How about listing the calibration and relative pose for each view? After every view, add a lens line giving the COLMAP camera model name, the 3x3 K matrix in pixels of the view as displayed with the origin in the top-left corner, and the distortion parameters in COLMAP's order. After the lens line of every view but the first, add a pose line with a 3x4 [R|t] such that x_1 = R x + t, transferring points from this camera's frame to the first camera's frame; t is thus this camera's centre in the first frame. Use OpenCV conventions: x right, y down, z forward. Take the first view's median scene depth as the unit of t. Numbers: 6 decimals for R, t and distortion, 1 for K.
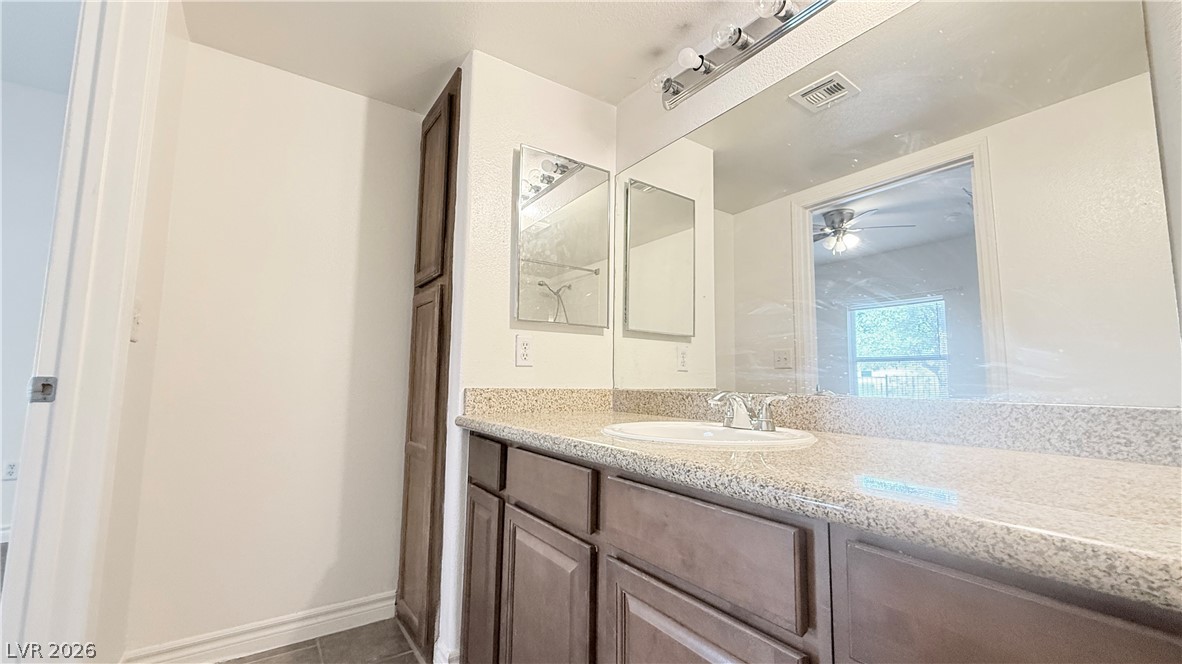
lens RADIAL K [[470.7, 0, 591.0], [0, 470.7, 332.0], [0, 0, 1]] dist [0.000582, -0.000107]
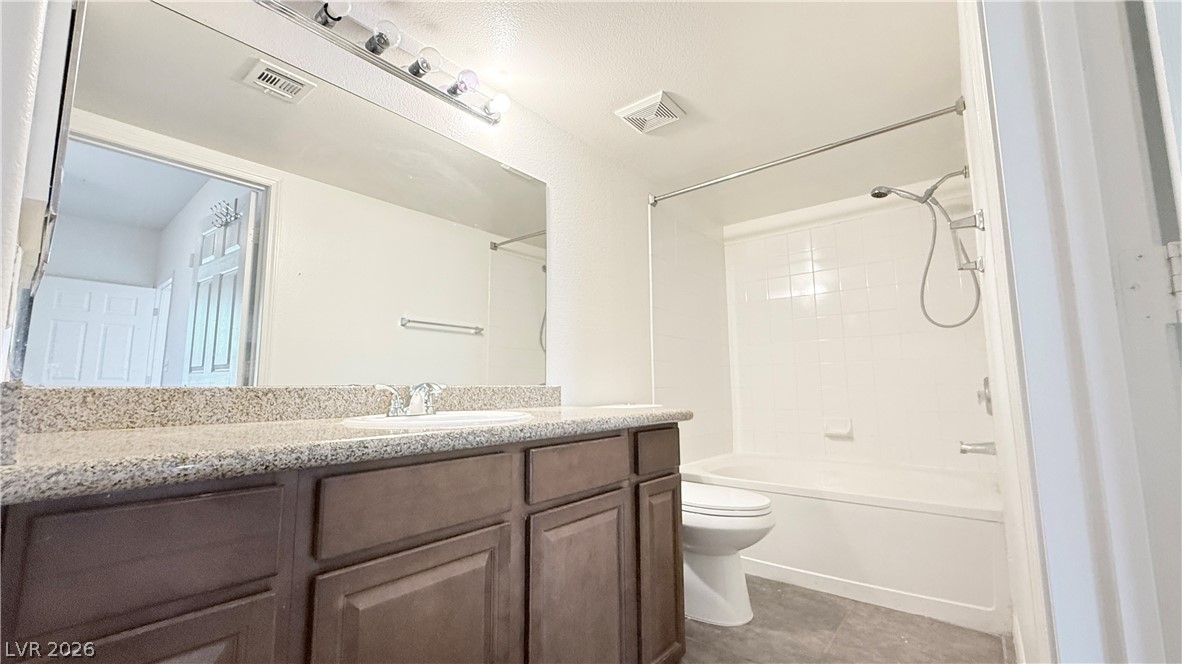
lens RADIAL K [[470.7, 0, 591.0], [0, 470.7, 332.0], [0, 0, 1]] dist [0.000582, -0.000107]
pose [[-0.263052, 0.098669, 0.959723, -0.980644], [-0.097986, 0.986881, -0.128318, 0.119289], [-0.959793, -0.127793, -0.249933, 0.976586]]
